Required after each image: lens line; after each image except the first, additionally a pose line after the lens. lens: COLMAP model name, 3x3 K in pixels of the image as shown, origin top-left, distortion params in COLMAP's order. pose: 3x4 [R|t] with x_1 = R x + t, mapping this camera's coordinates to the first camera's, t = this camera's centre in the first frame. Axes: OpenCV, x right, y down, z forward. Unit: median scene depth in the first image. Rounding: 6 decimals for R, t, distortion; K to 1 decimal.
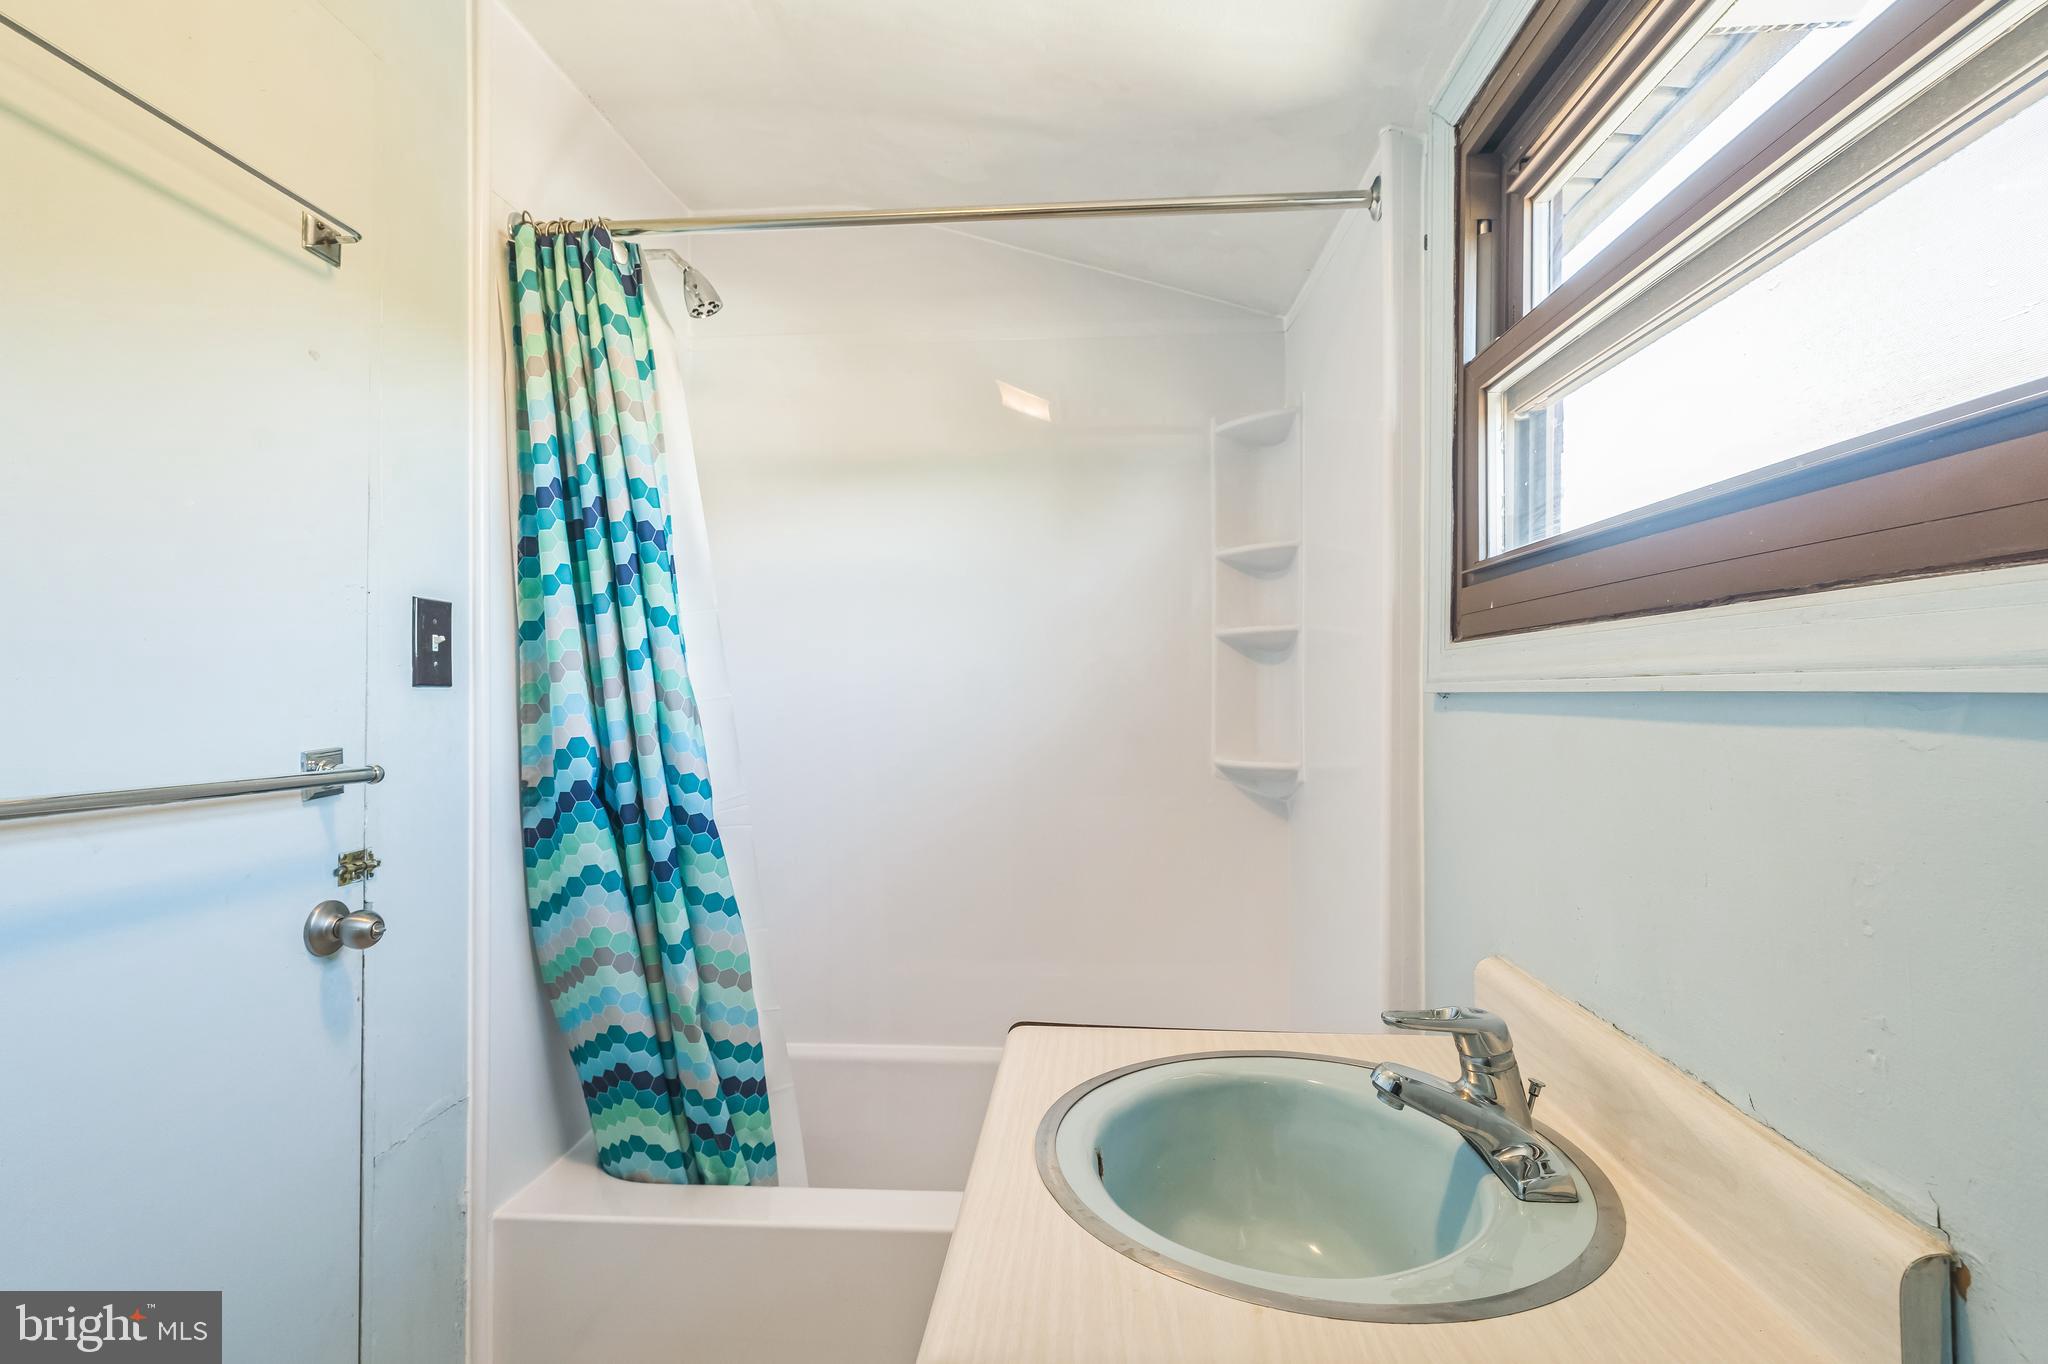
lens RADIAL K [[985.7, 0, 1024.0], [0, 985.7, 682.0], [0, 0, 1]] dist [-0.025737, 0.015967]
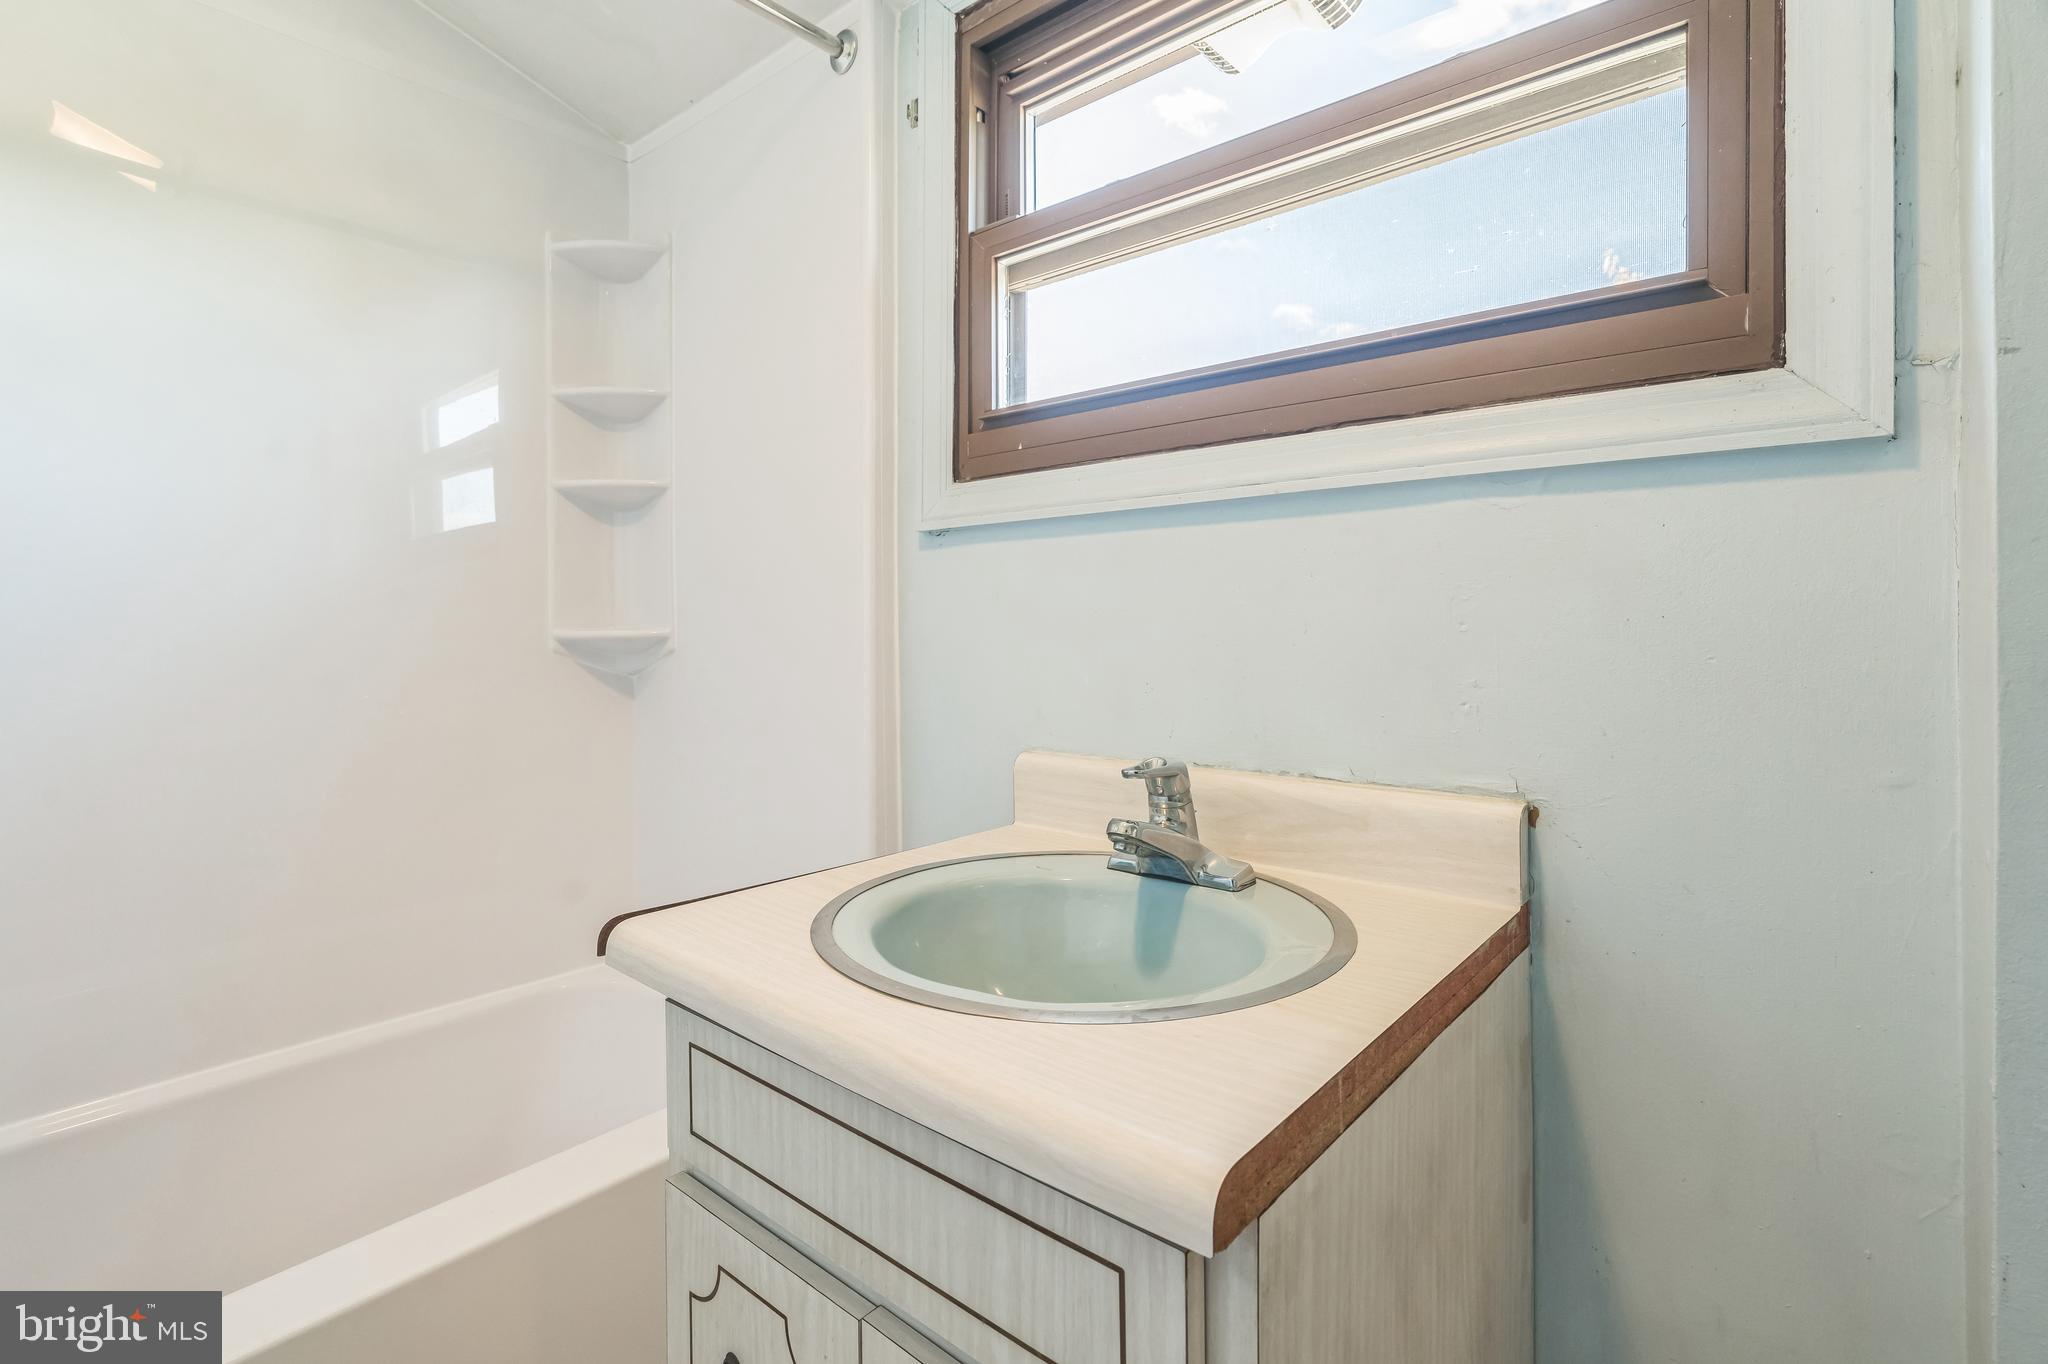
lens RADIAL K [[953.2, 0, 1029.9], [0, 953.2, 615.9], [0, 0, 1]] dist [-0.001968, -0.000320]
pose [[0.601835, -0.002405, 0.798617, -0.372088], [0.000385, 0.999996, 0.002721, 0.107052], [-0.798620, -0.001330, 0.601833, 0.292320]]
